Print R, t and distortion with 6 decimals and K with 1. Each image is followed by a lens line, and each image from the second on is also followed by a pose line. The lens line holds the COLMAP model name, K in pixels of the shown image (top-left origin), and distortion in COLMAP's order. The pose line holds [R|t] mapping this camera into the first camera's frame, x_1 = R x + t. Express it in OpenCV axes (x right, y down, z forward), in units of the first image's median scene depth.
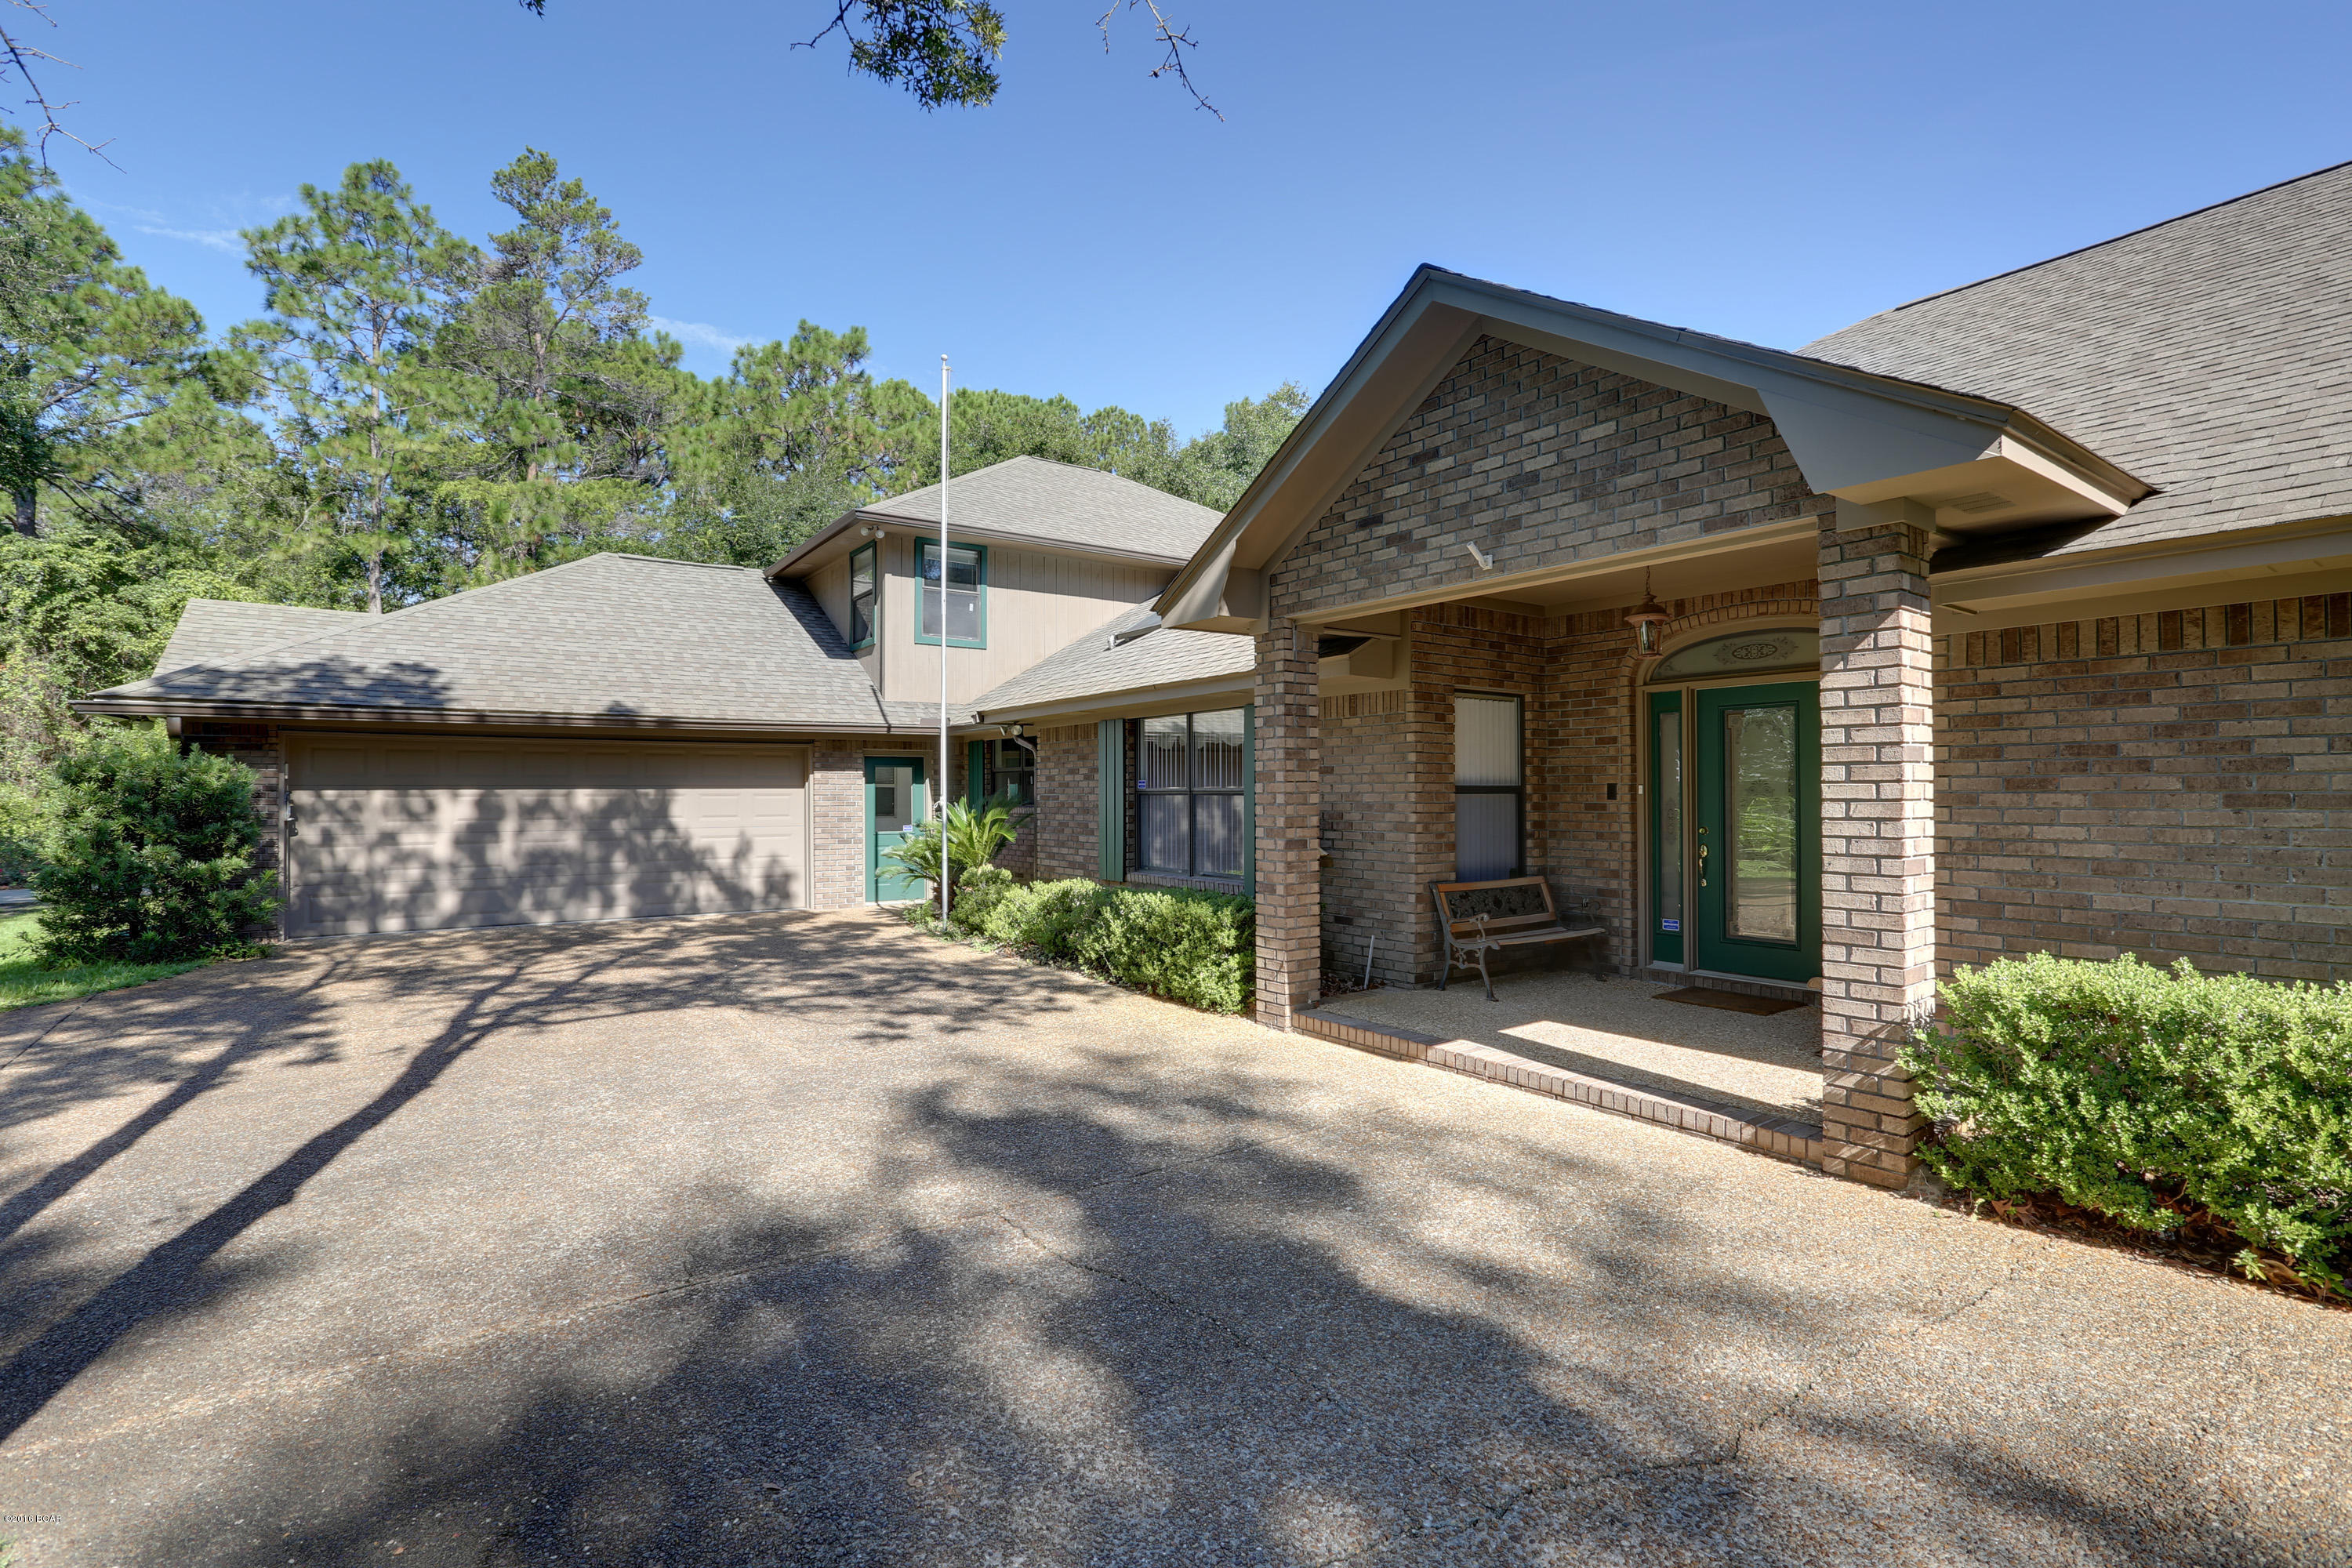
lens RADIAL K [[1071.3, 0, 1172.4], [0, 1071.3, 776.1], [0, 0, 1]] dist [-0.032617, 0.006561]
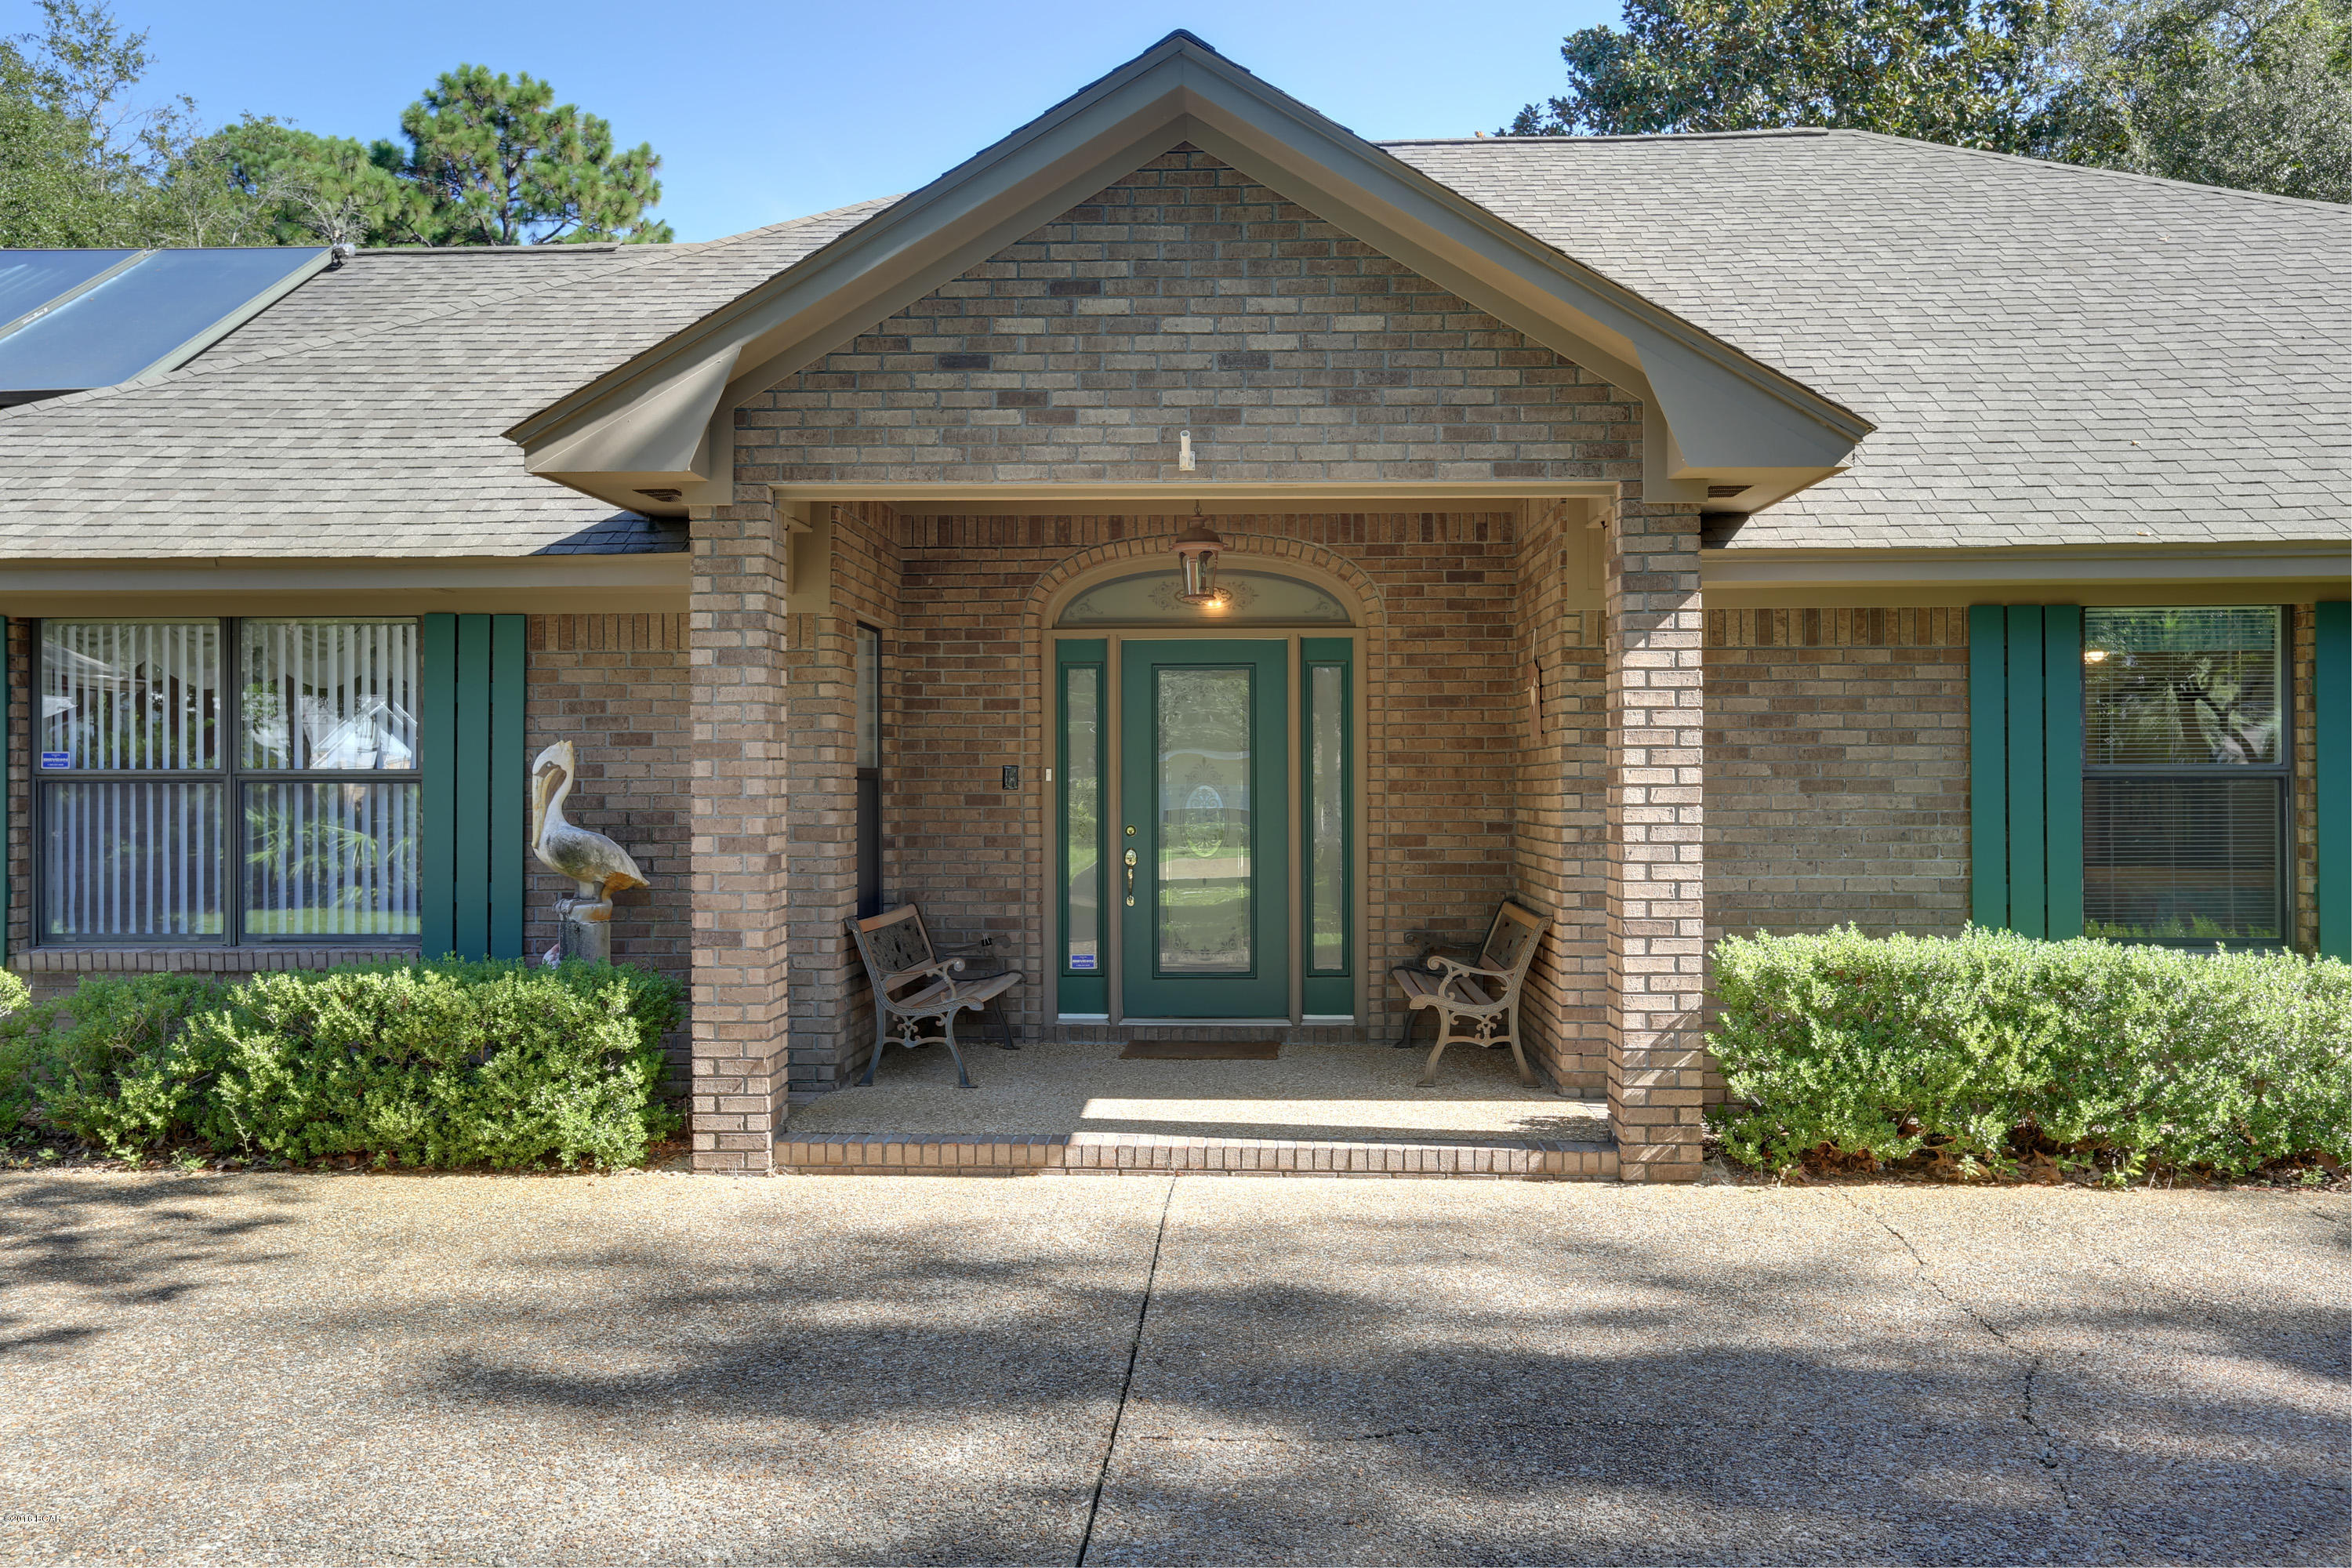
lens RADIAL K [[1909.4, 0, 1182.9], [0, 1909.4, 773.9], [0, 0, 1]] dist [-0.014699, 0.015594]
pose [[0.627382, 0.003948, 0.778701, -0.563869], [-0.012364, 0.999912, 0.004893, 0.005308], [-0.778613, -0.012698, 0.627376, 0.144405]]
